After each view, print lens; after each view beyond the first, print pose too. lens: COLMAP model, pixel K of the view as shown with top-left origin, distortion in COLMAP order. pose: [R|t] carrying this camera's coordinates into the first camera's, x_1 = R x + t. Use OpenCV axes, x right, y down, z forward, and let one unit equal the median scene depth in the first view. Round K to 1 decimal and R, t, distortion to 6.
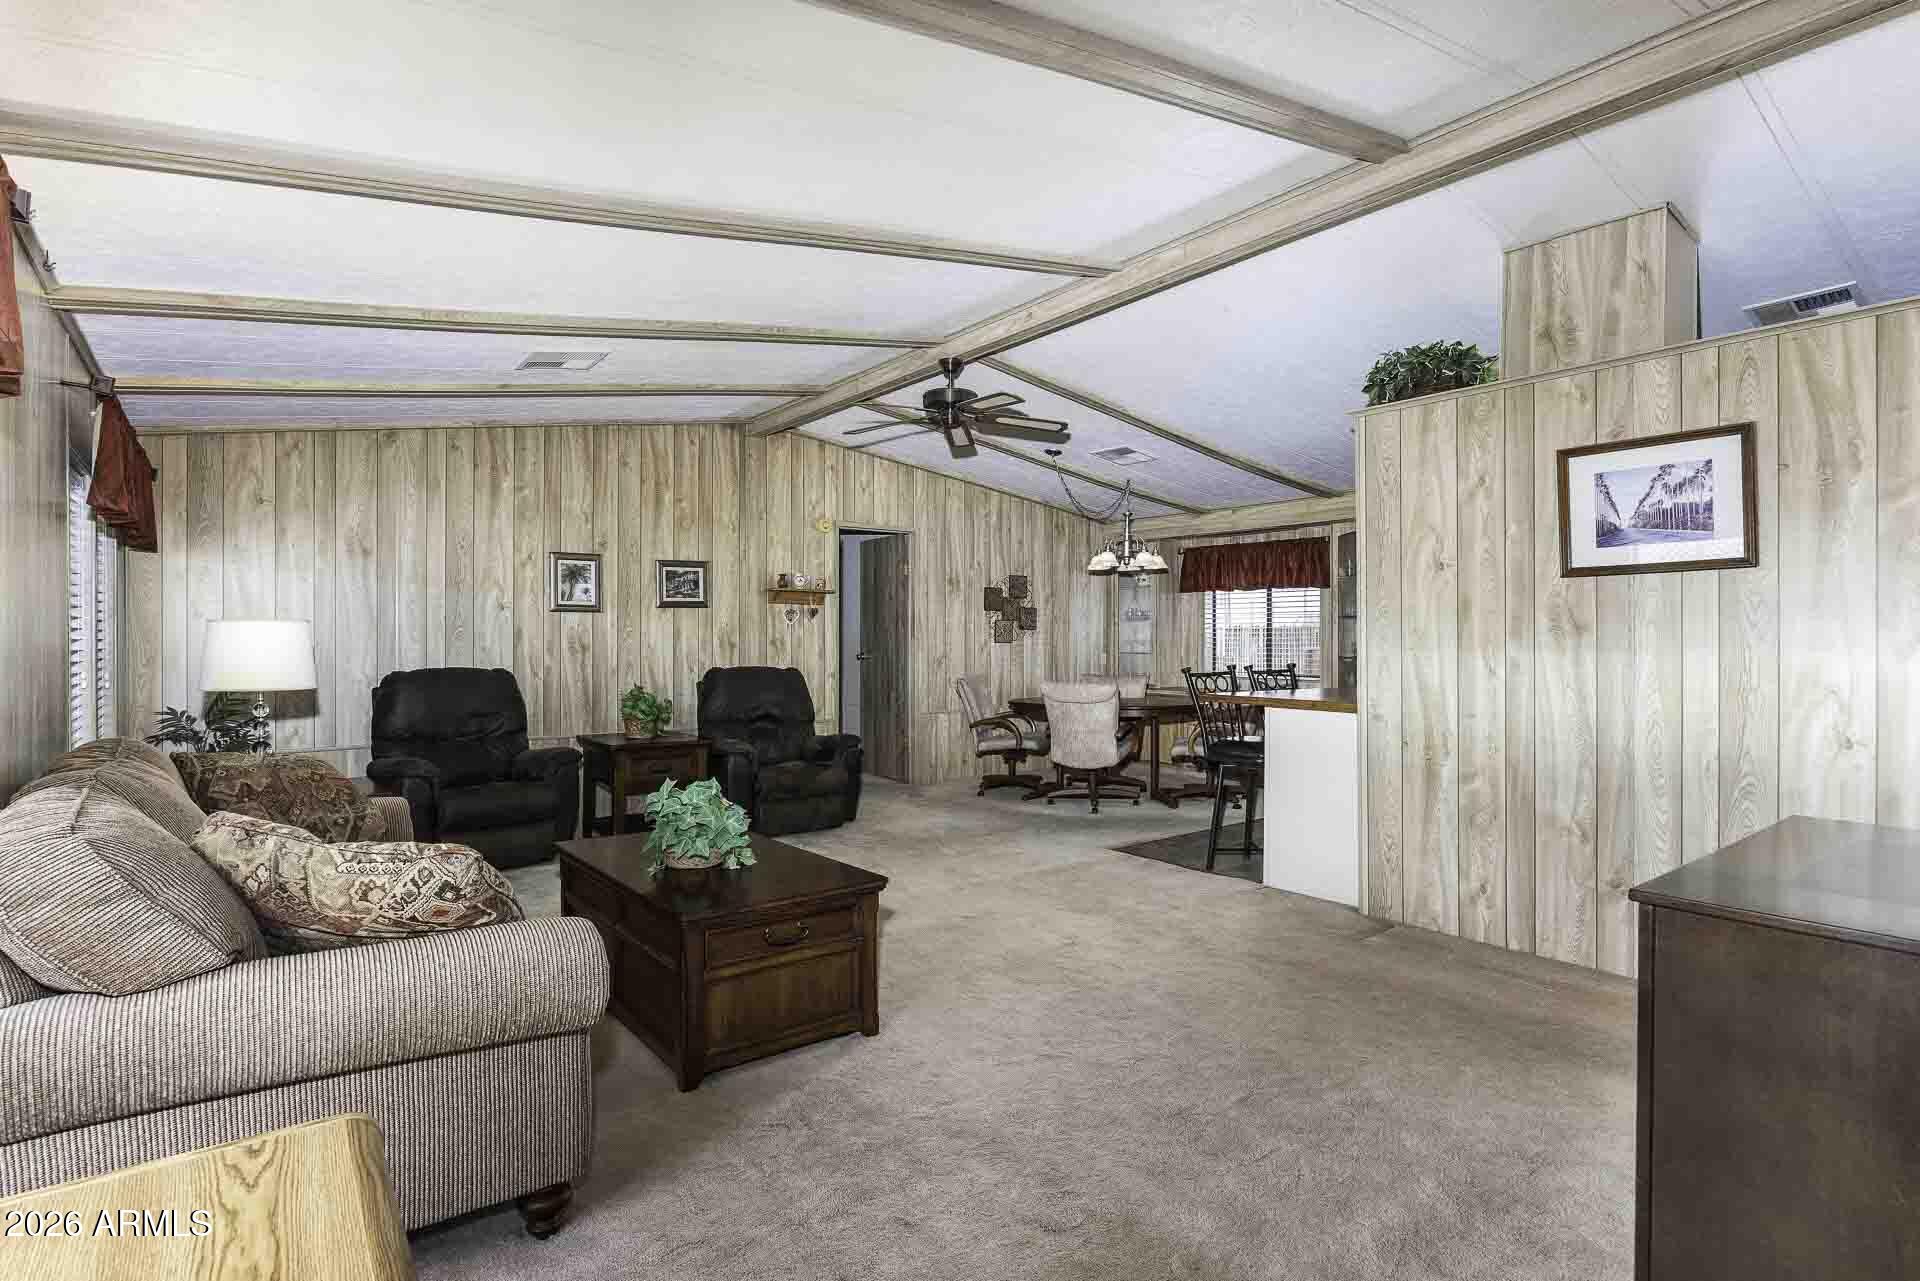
lens RADIAL K [[990.5, 0, 960.0], [0, 990.5, 640.5], [0, 0, 1]] dist [0.001264, 0.000165]
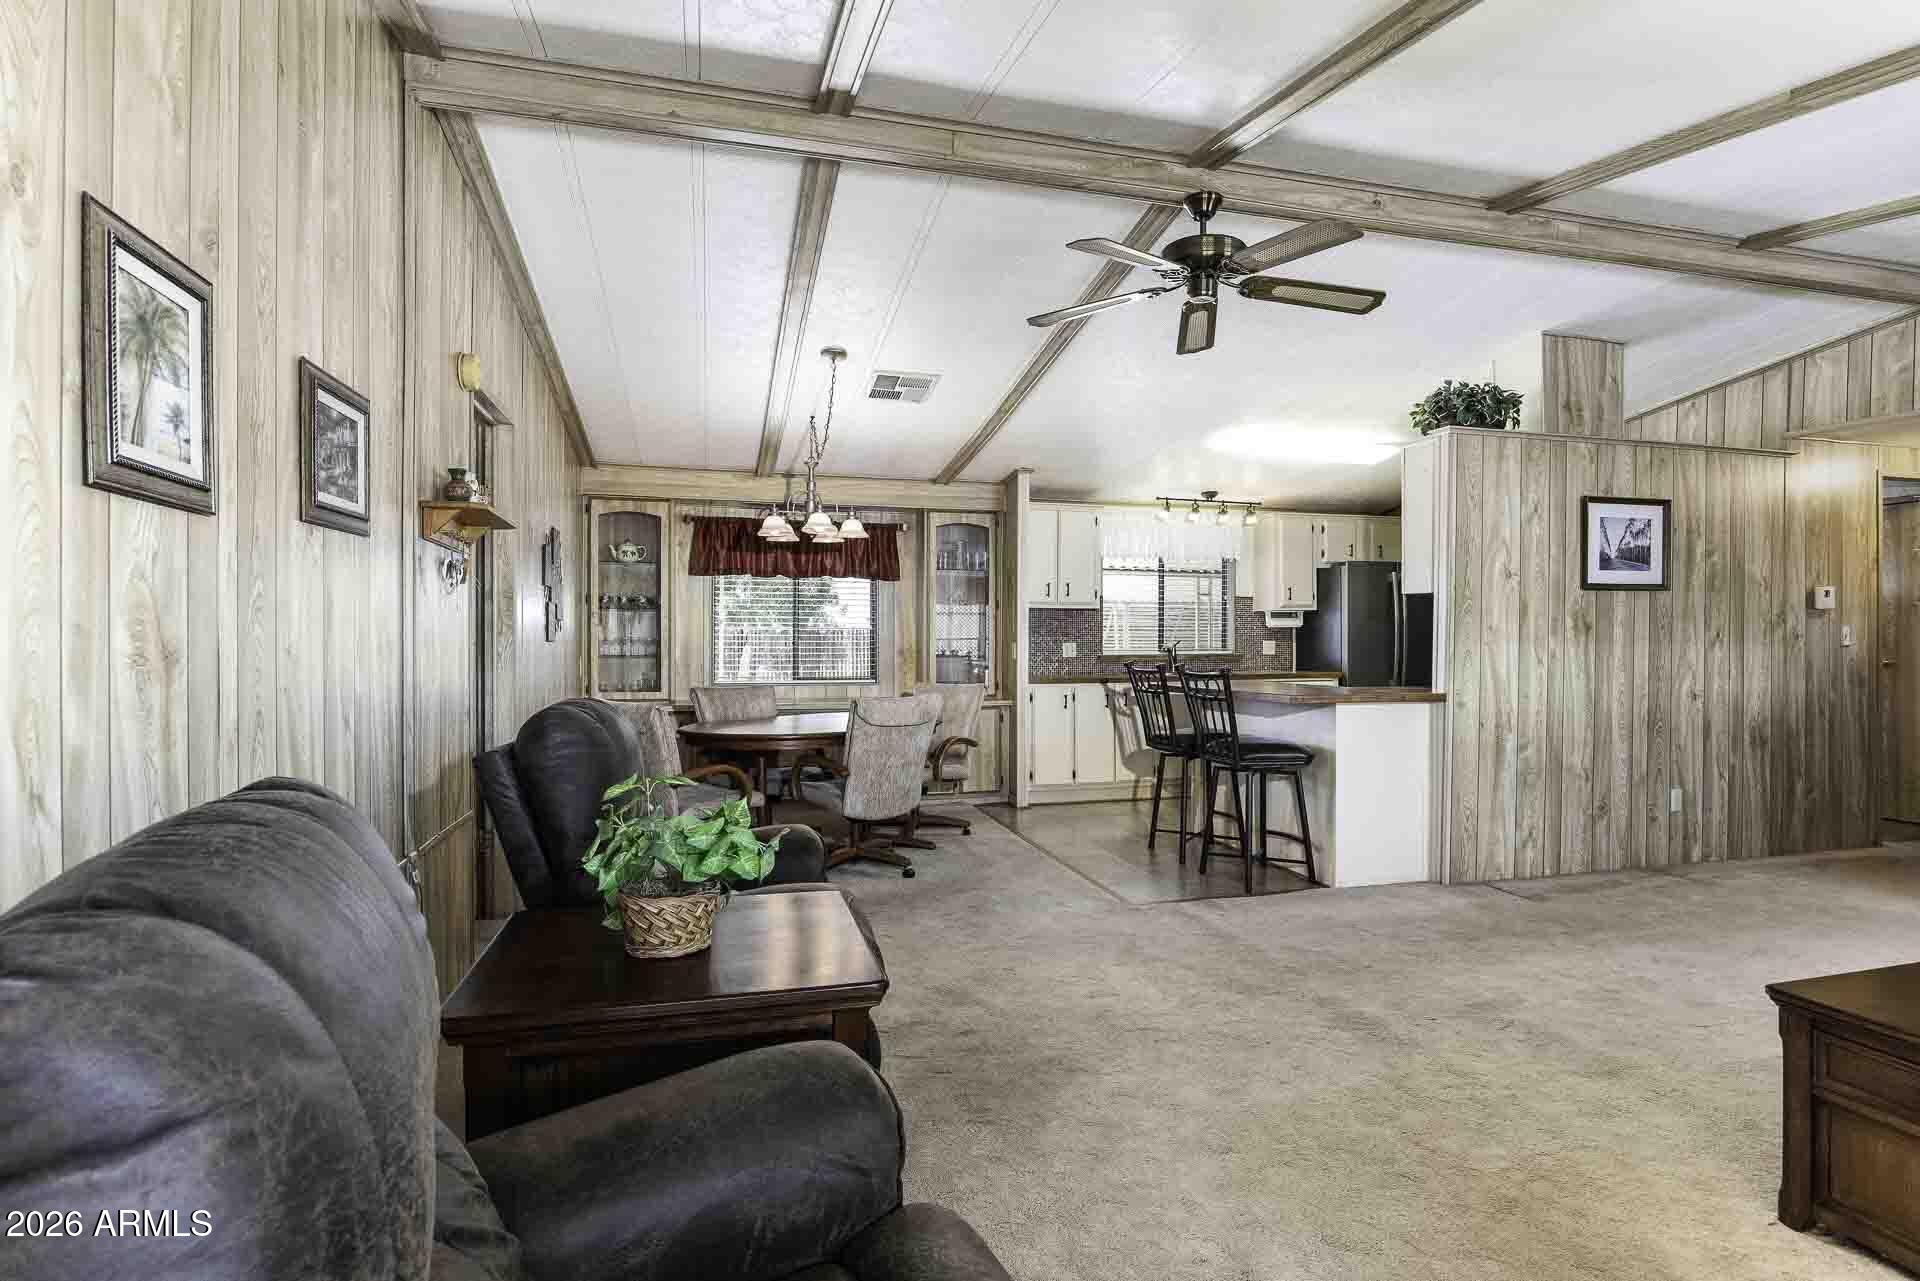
lens RADIAL K [[990.5, 0, 960.0], [0, 990.5, 640.5], [0, 0, 1]] dist [0.001264, 0.000165]
pose [[0.347677, 0.003085, 0.937609, -0.906175], [0.002425, 0.999988, -0.004189, 0.008971], [-0.937611, 0.003730, 0.347666, 1.250130]]
